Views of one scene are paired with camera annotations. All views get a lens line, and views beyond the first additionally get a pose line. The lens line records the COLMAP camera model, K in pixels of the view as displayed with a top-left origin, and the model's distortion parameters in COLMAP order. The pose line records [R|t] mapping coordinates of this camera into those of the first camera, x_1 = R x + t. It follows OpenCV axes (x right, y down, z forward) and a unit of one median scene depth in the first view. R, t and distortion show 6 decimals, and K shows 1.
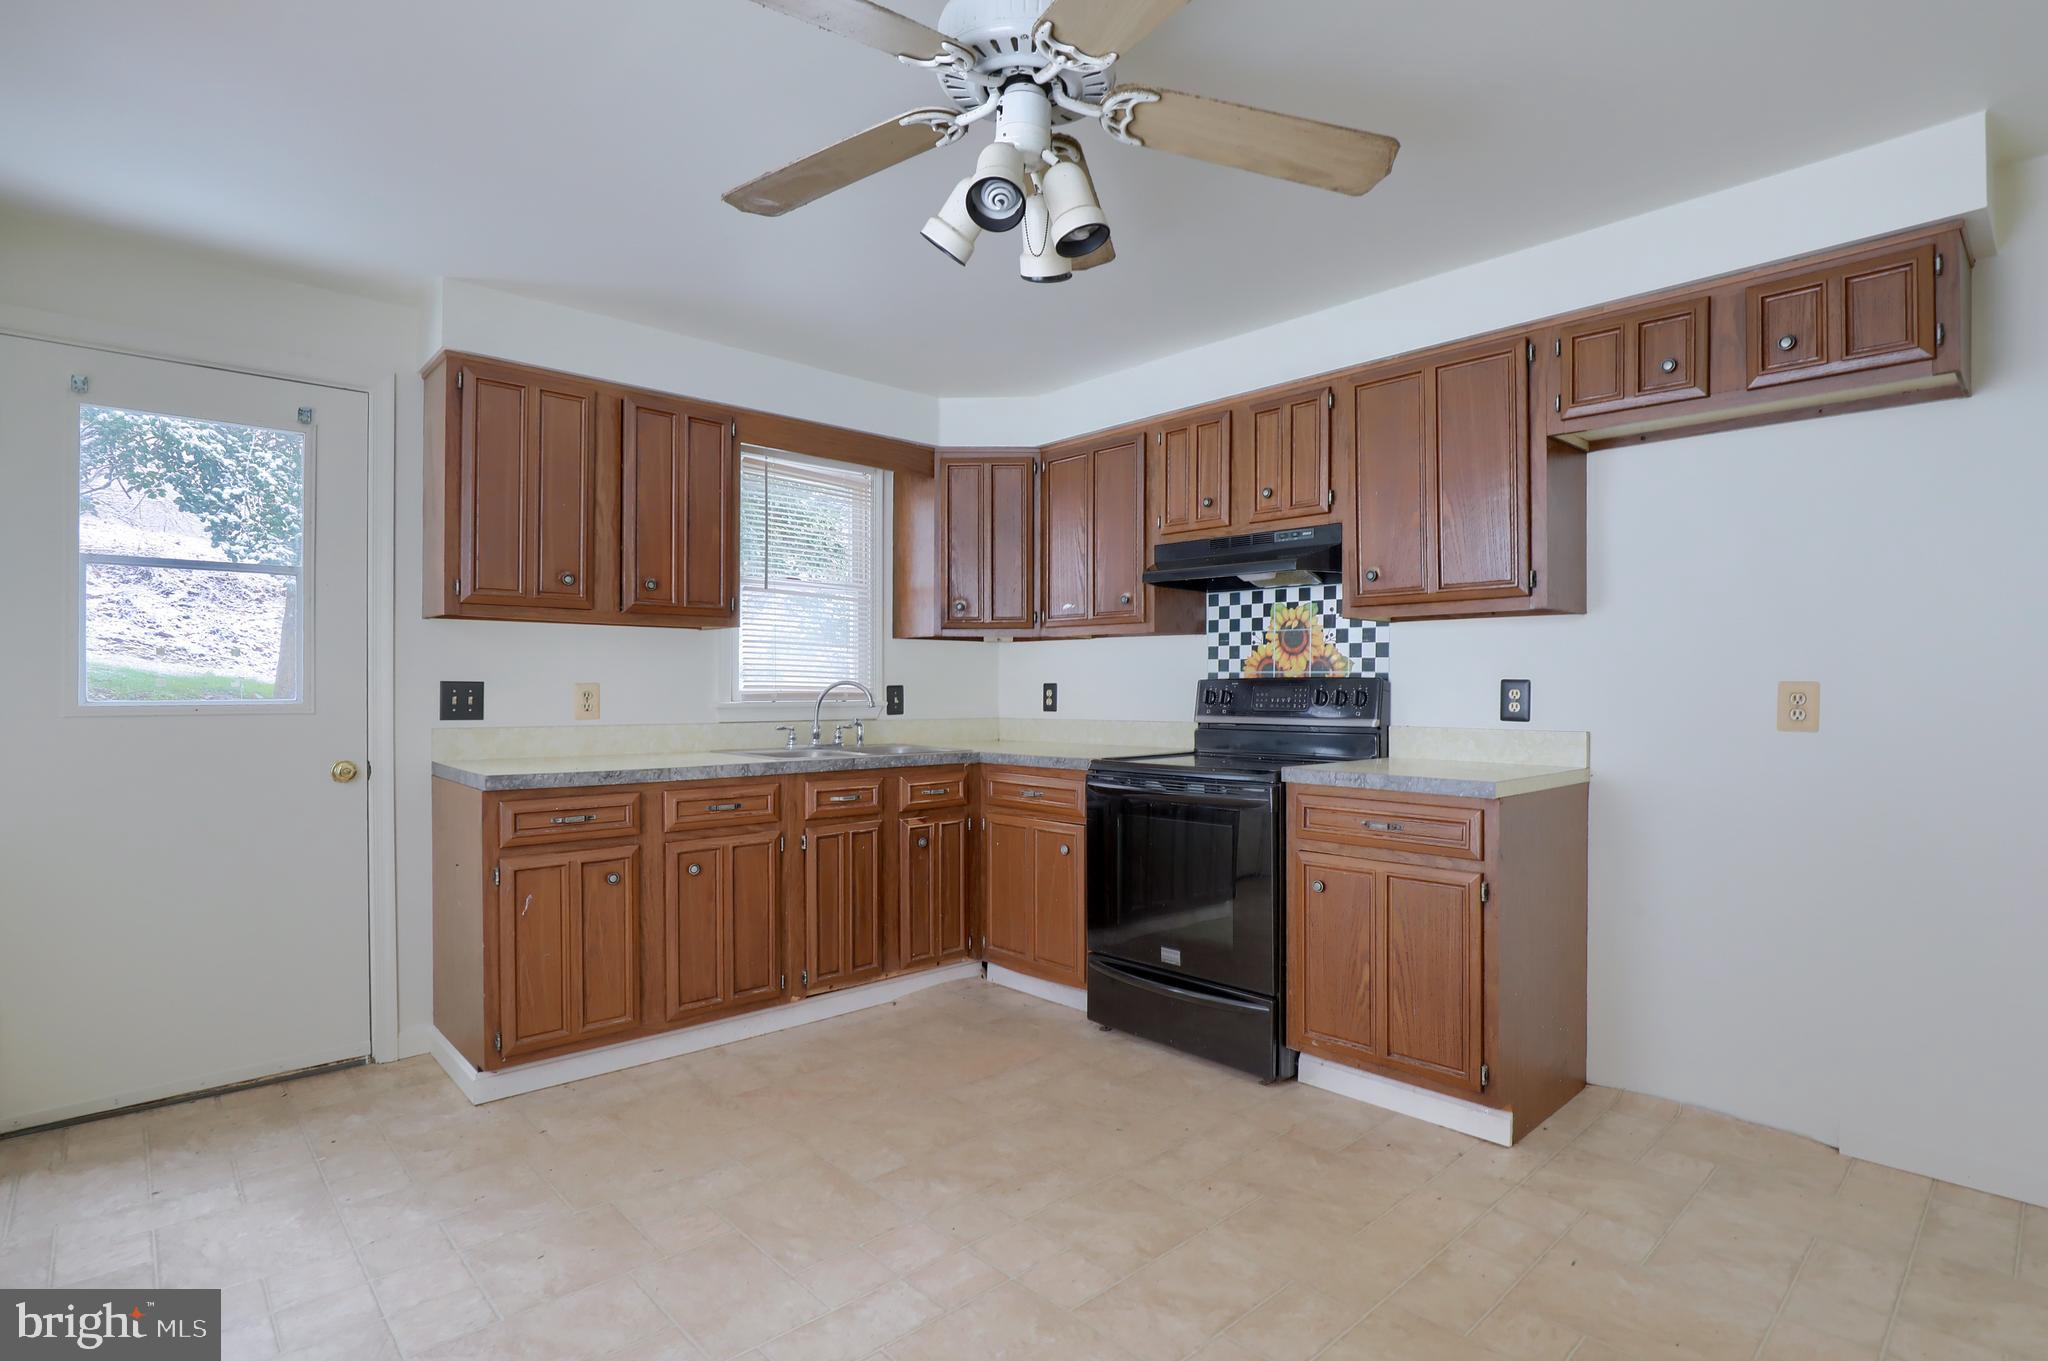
lens RADIAL K [[995.2, 0, 1026.4], [0, 995.2, 677.2], [0, 0, 1]] dist [-0.024177, 0.002050]
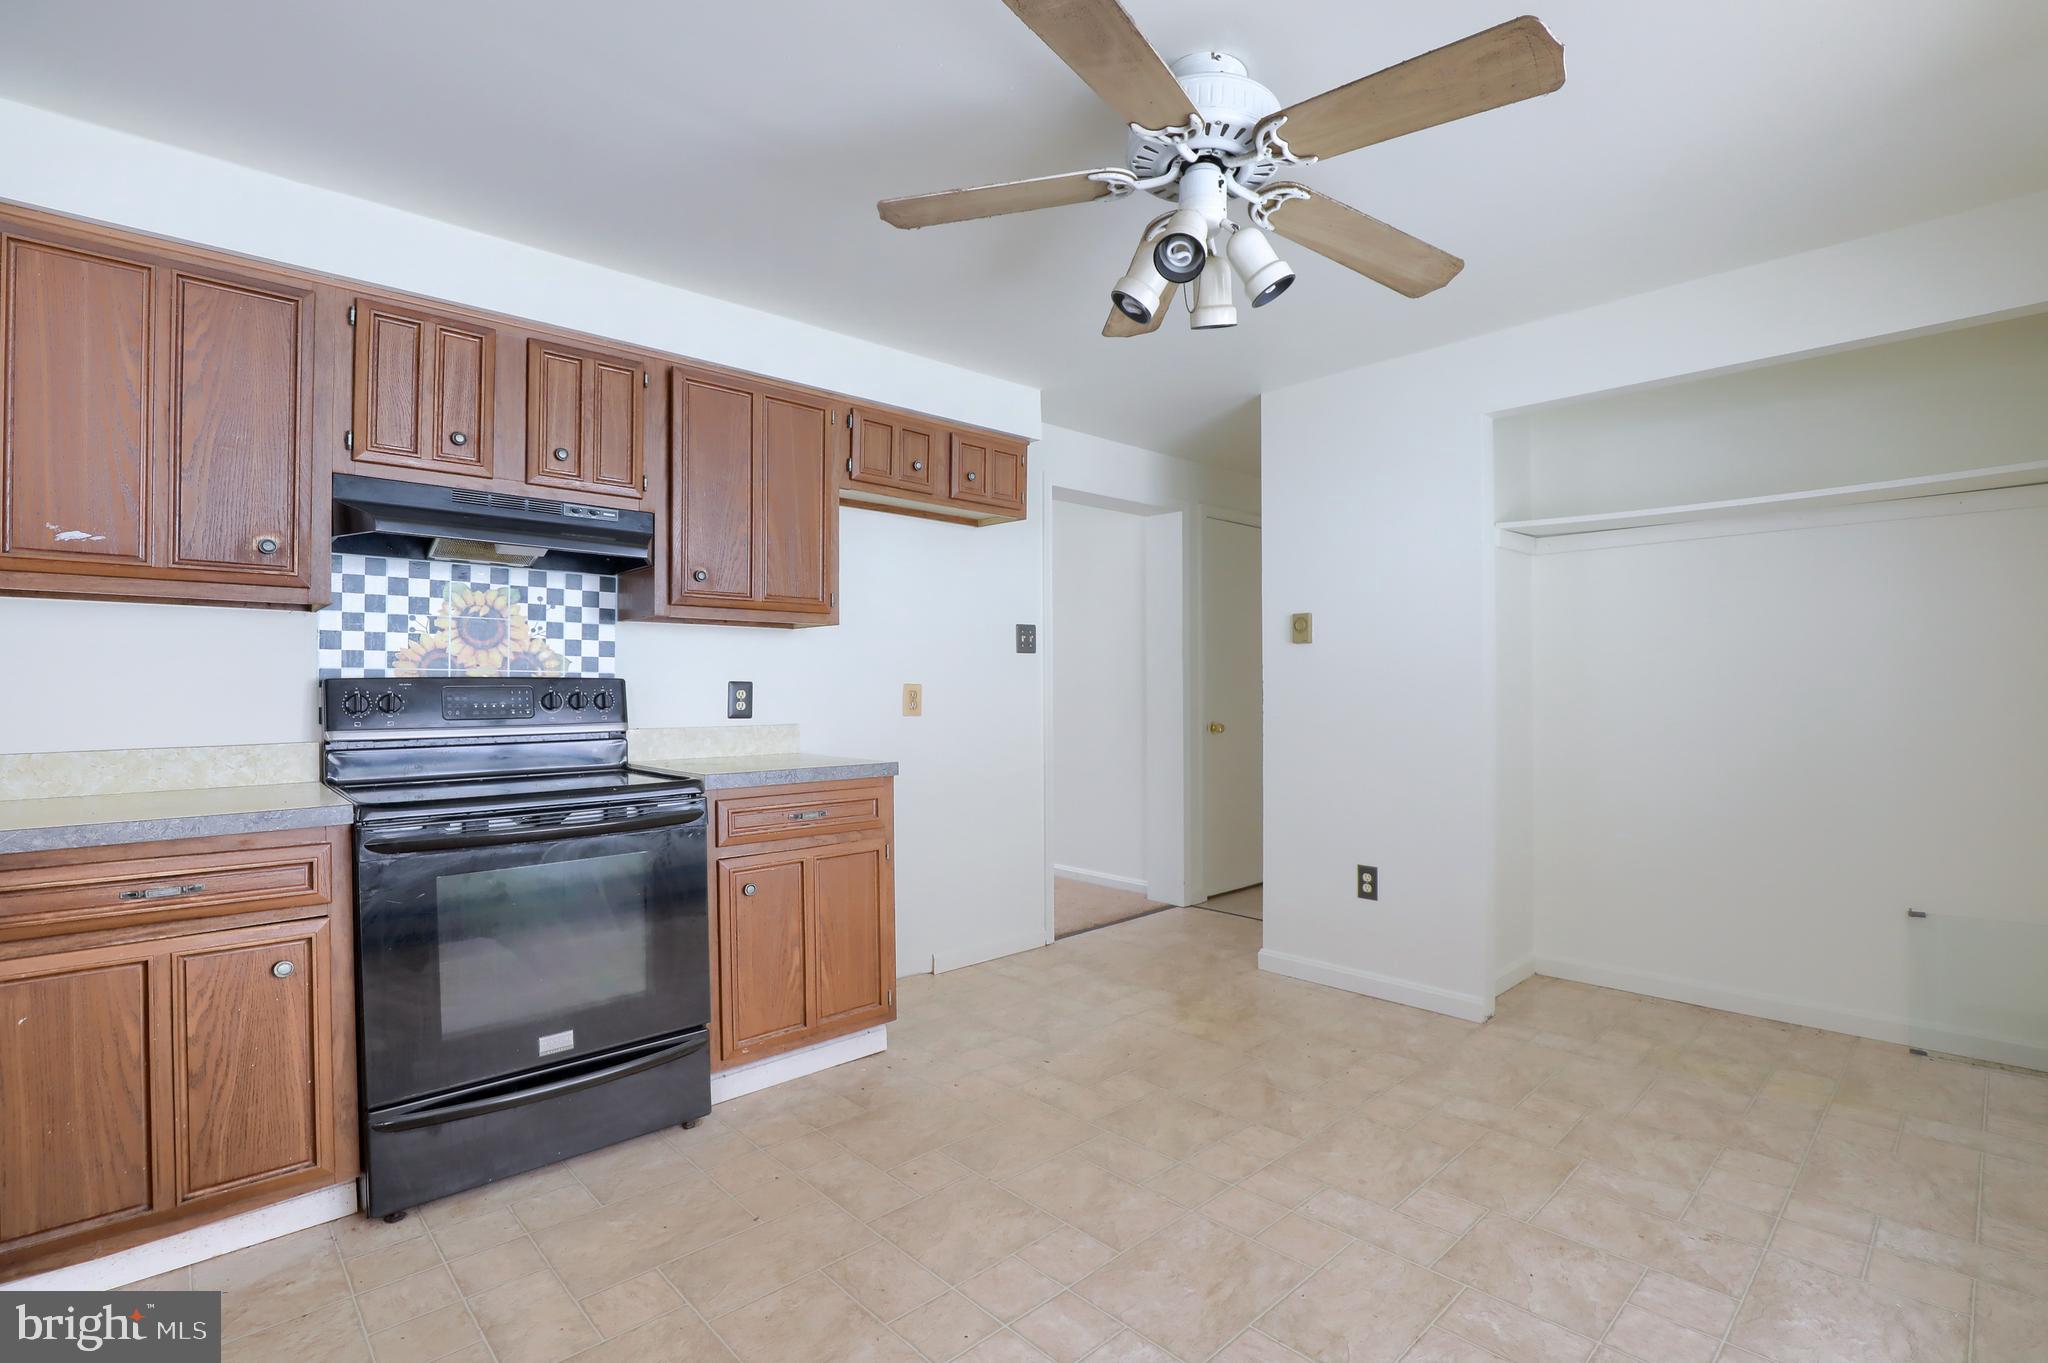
lens RADIAL K [[995.2, 0, 1028.4], [0, 995.2, 677.2], [0, 0, 1]] dist [-0.024177, 0.002050]
pose [[-0.019702, 0.012209, 0.999731, -0.571518], [-0.004729, 0.999913, -0.012305, 0.008610], [-0.999795, -0.004970, -0.019642, 0.606342]]
